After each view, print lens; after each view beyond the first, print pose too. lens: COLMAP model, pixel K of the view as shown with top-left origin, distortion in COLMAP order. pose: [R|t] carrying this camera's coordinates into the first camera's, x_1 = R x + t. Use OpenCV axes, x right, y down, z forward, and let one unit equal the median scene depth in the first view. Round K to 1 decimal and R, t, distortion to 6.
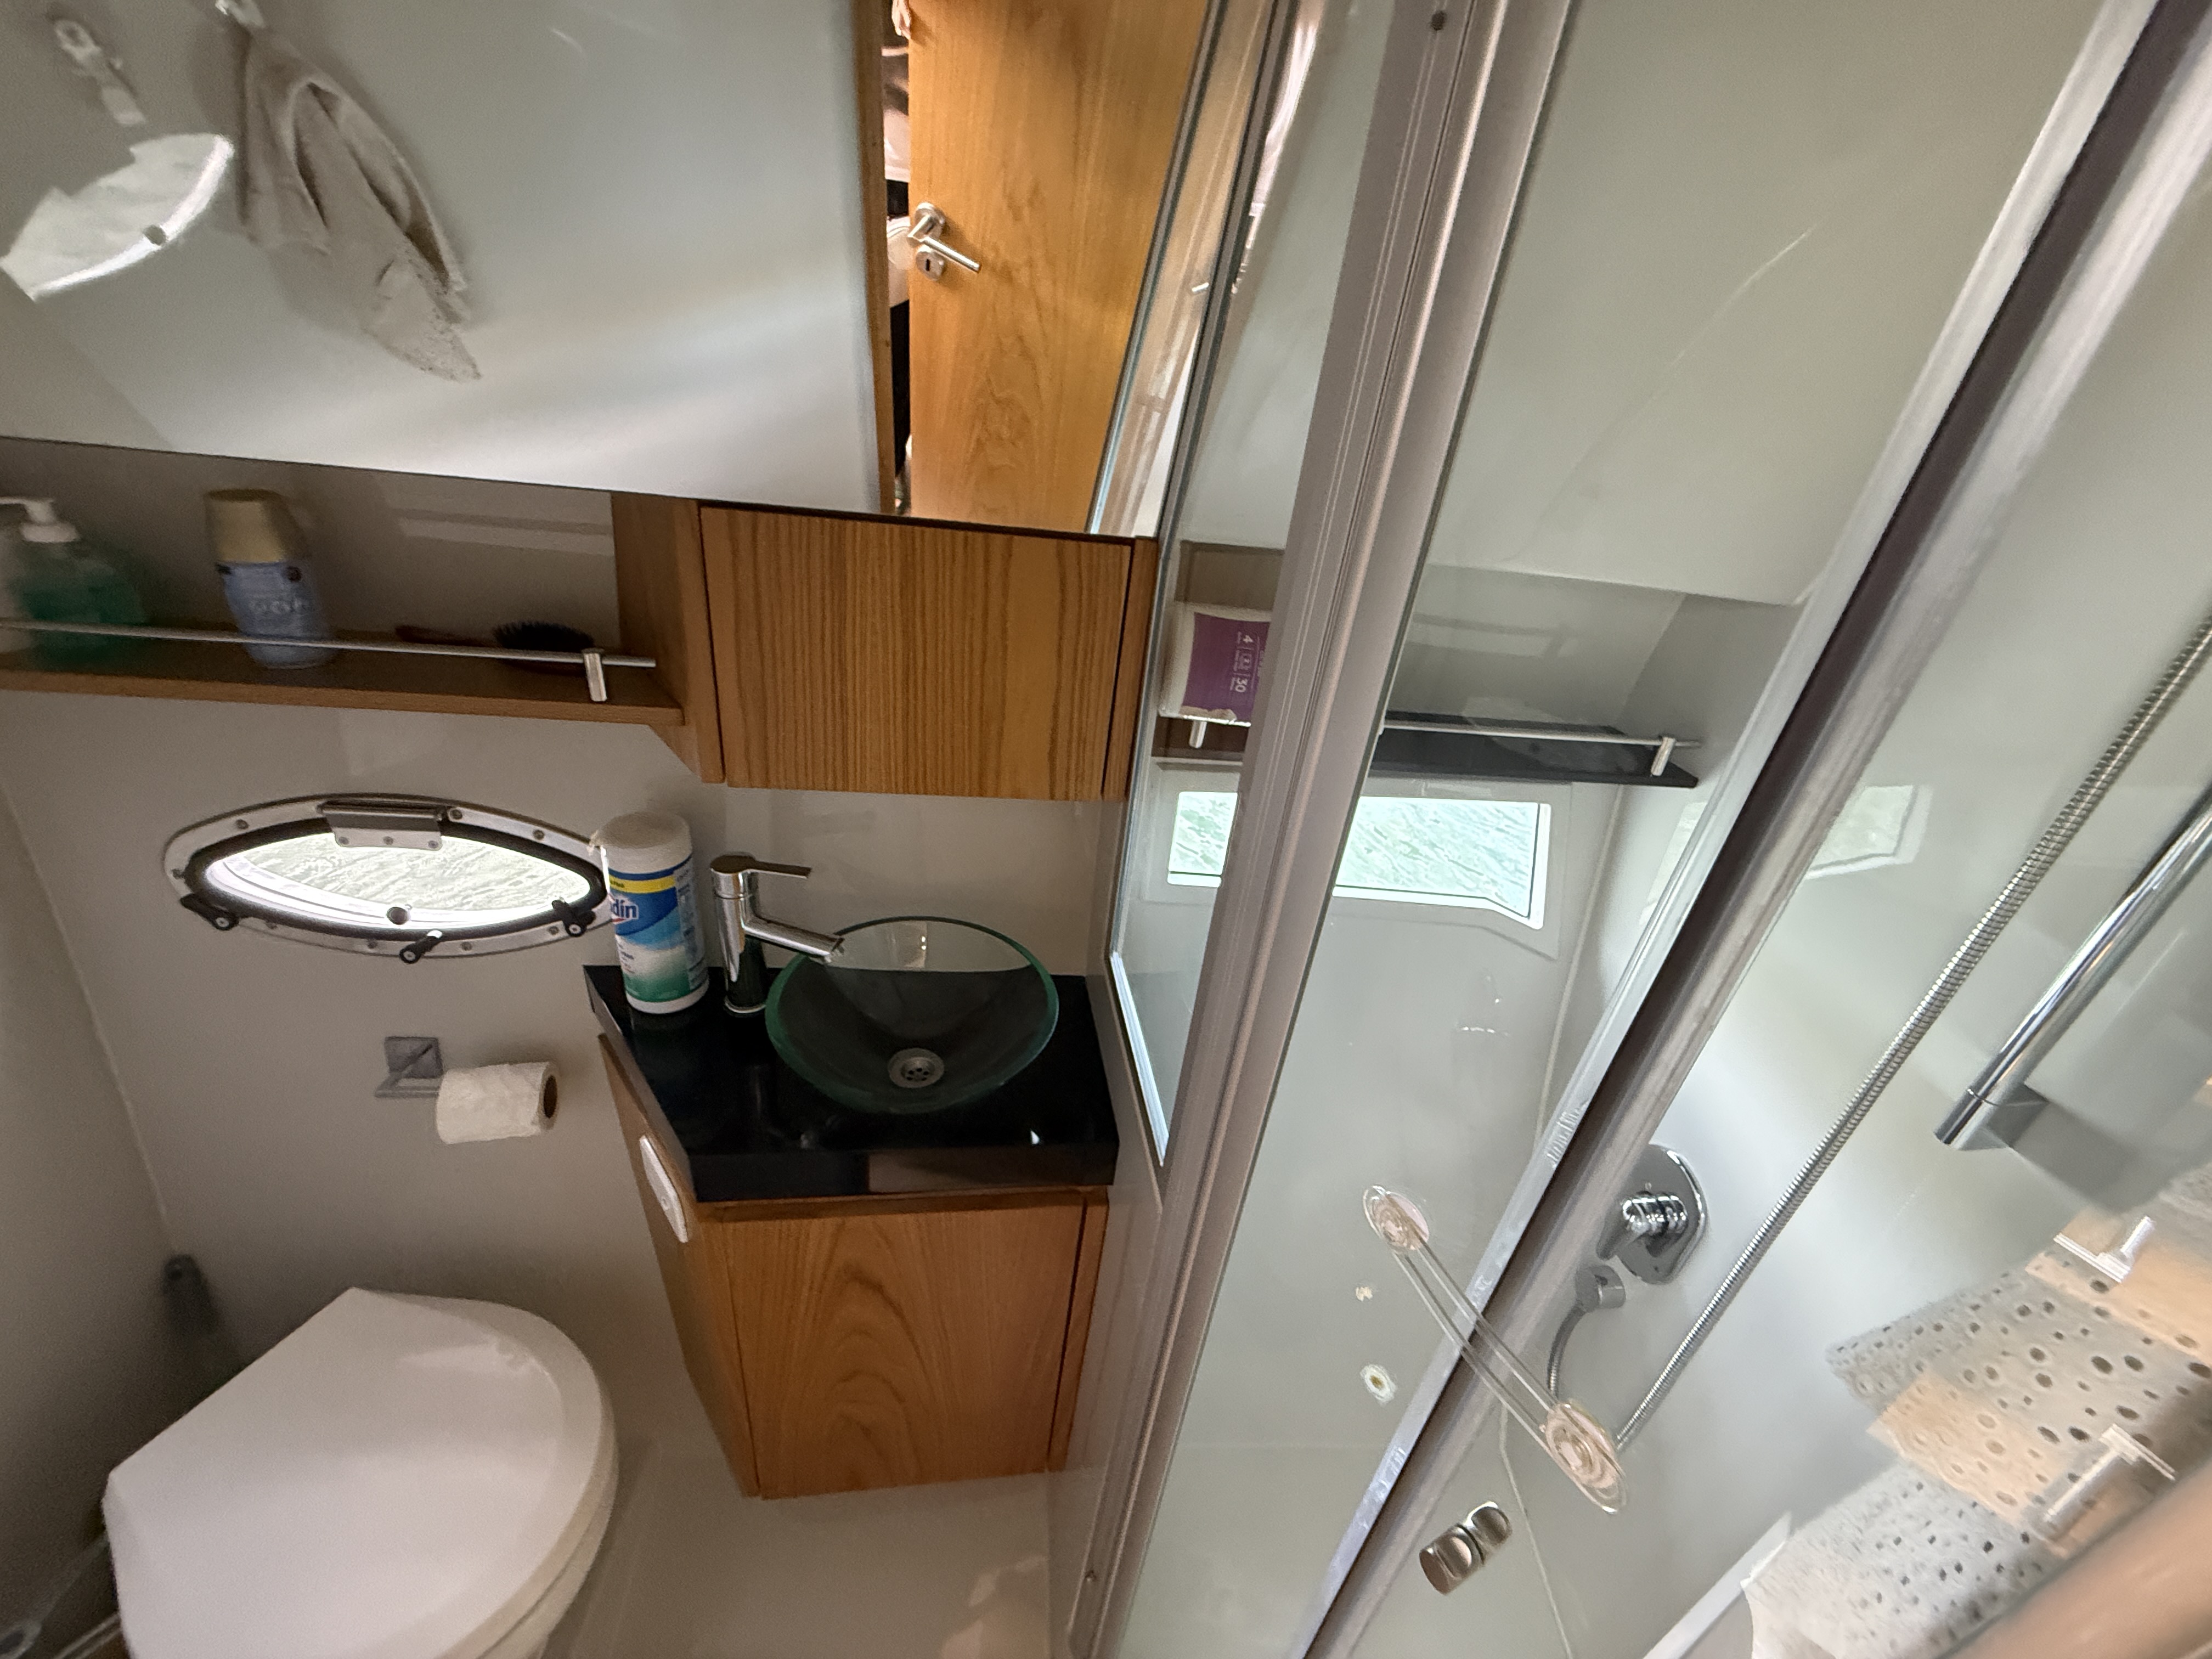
lens RADIAL K [[886.3, 0, 1100.9], [0, 886.3, 831.2], [0, 0, 1]] dist [-0.000736, 0.000523]
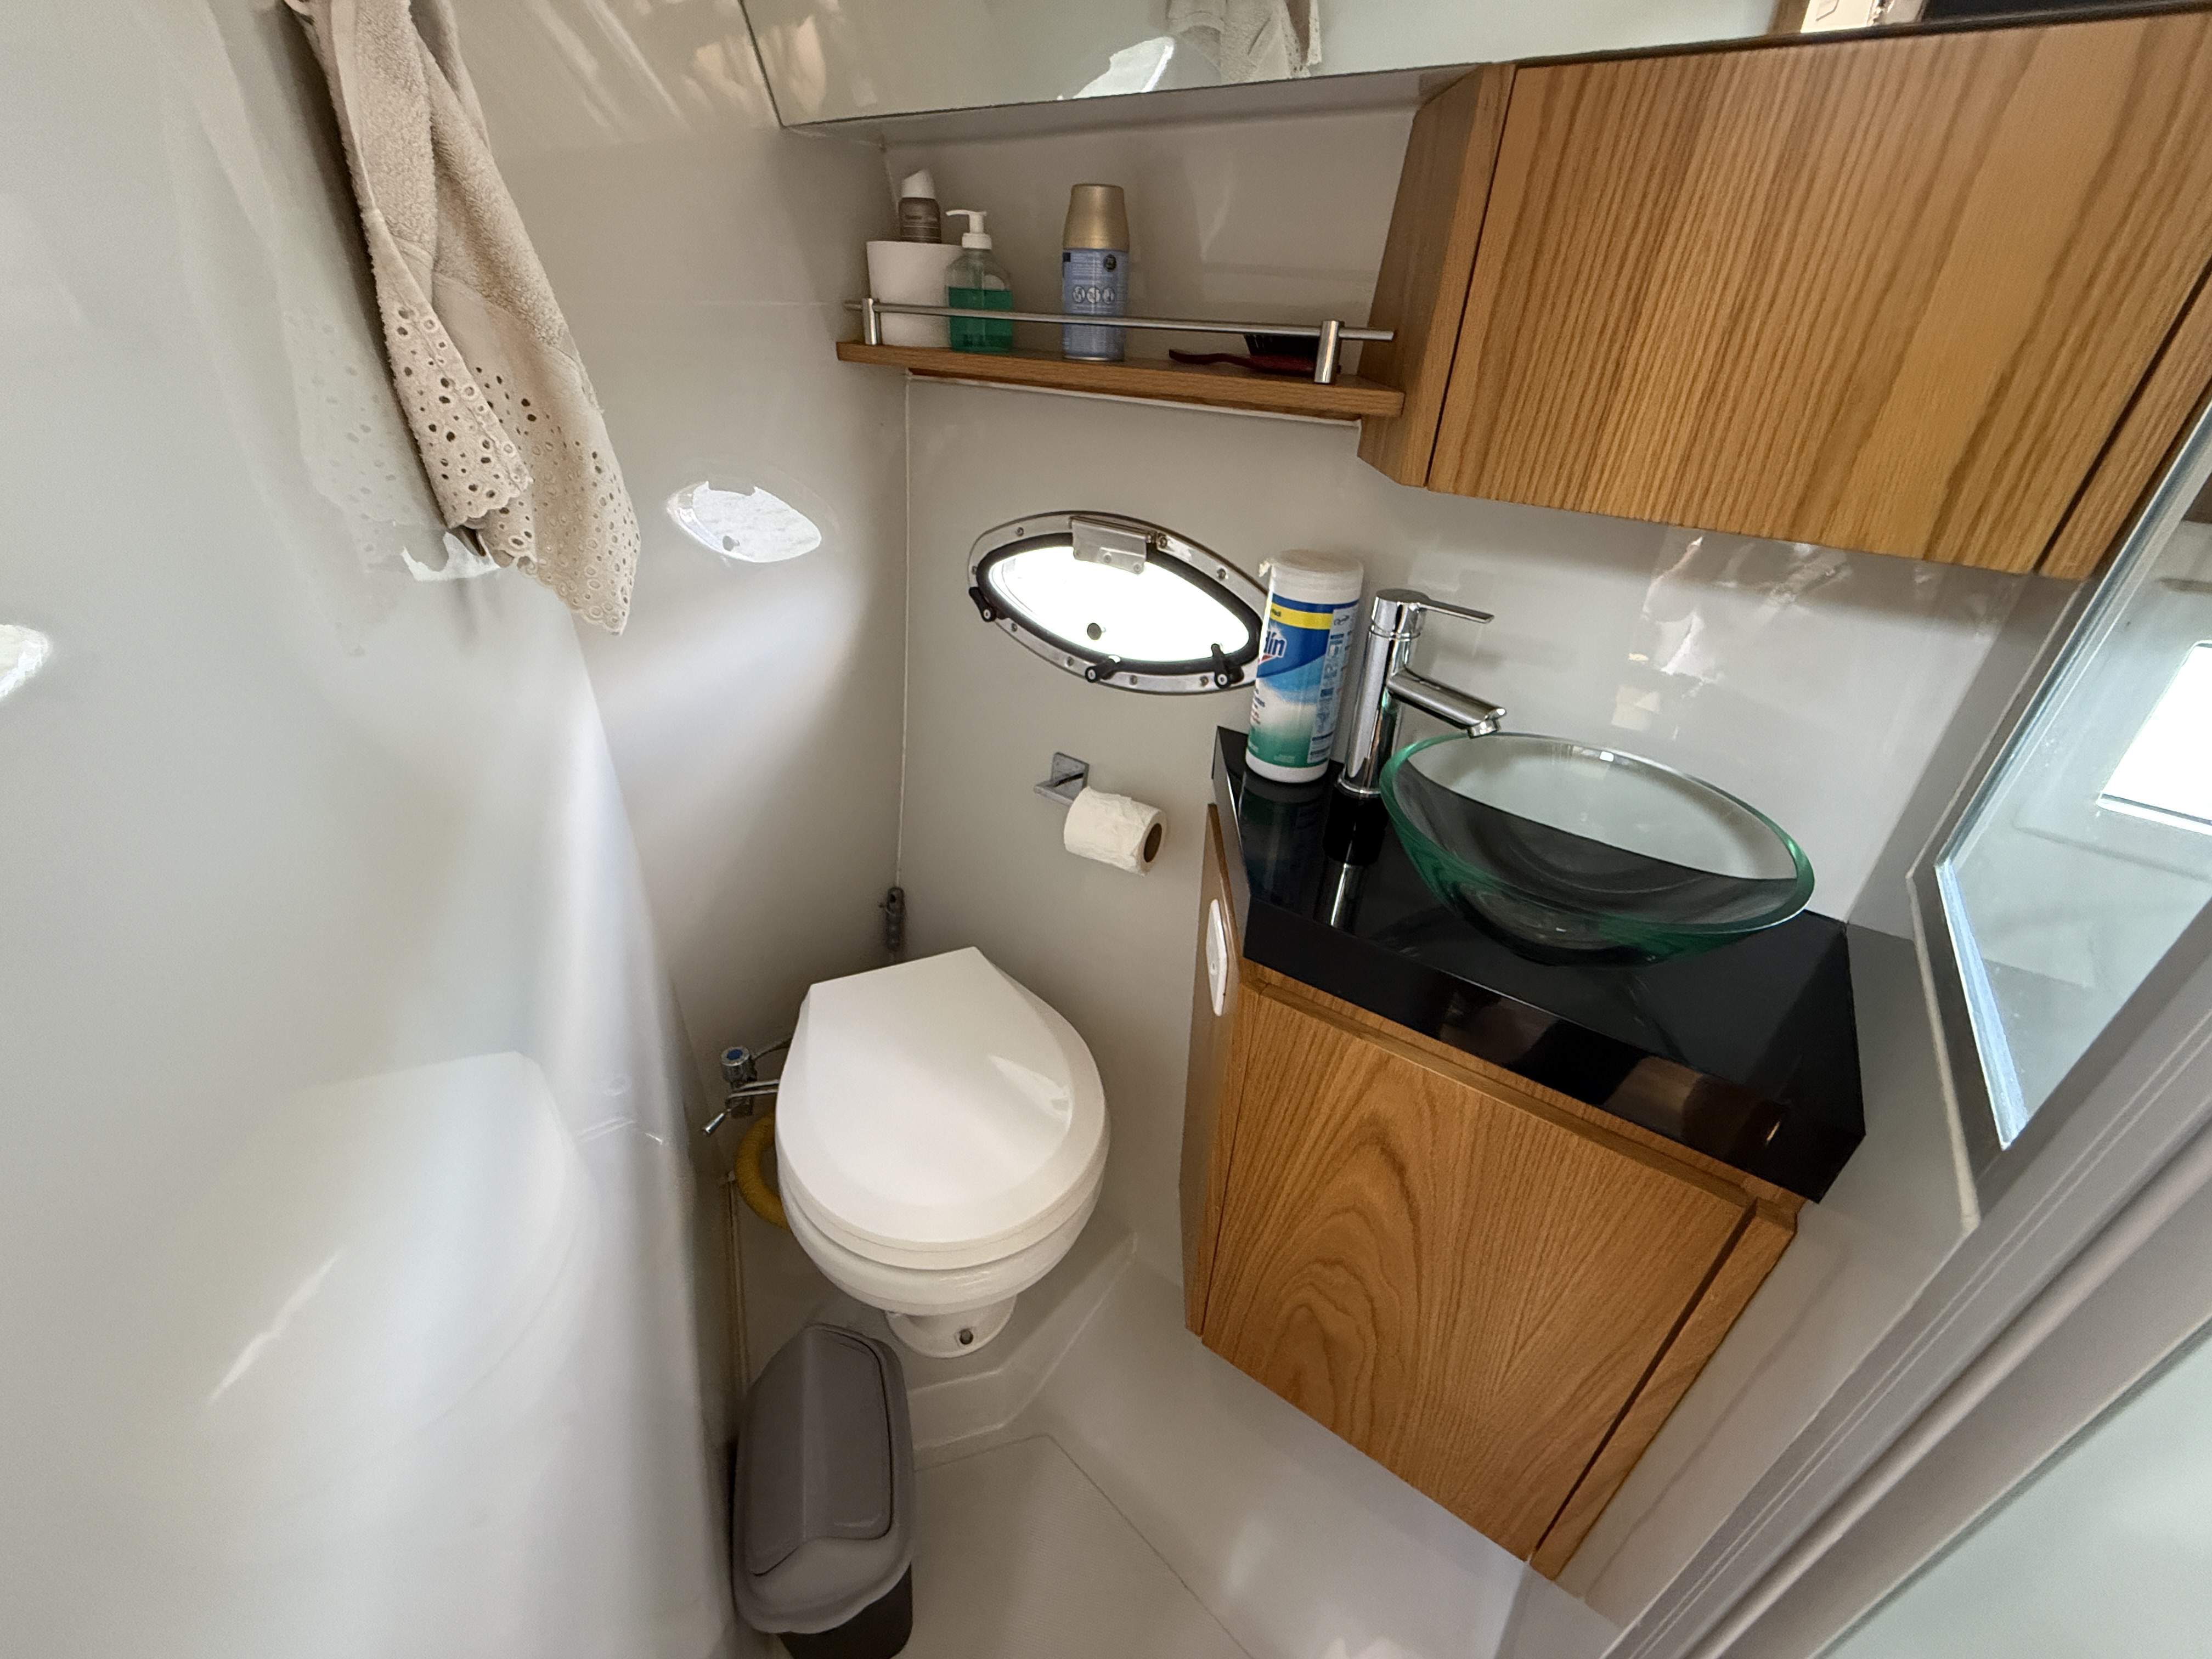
lens RADIAL K [[886.3, 0, 1100.9], [0, 886.3, 831.2], [0, 0, 1]] dist [-0.000736, 0.000523]
pose [[0.731911, 0.274264, -0.623768, -0.037242], [-0.289527, 0.953848, 0.079673, 0.246634], [0.616831, 0.122284, 0.777539, 0.188118]]
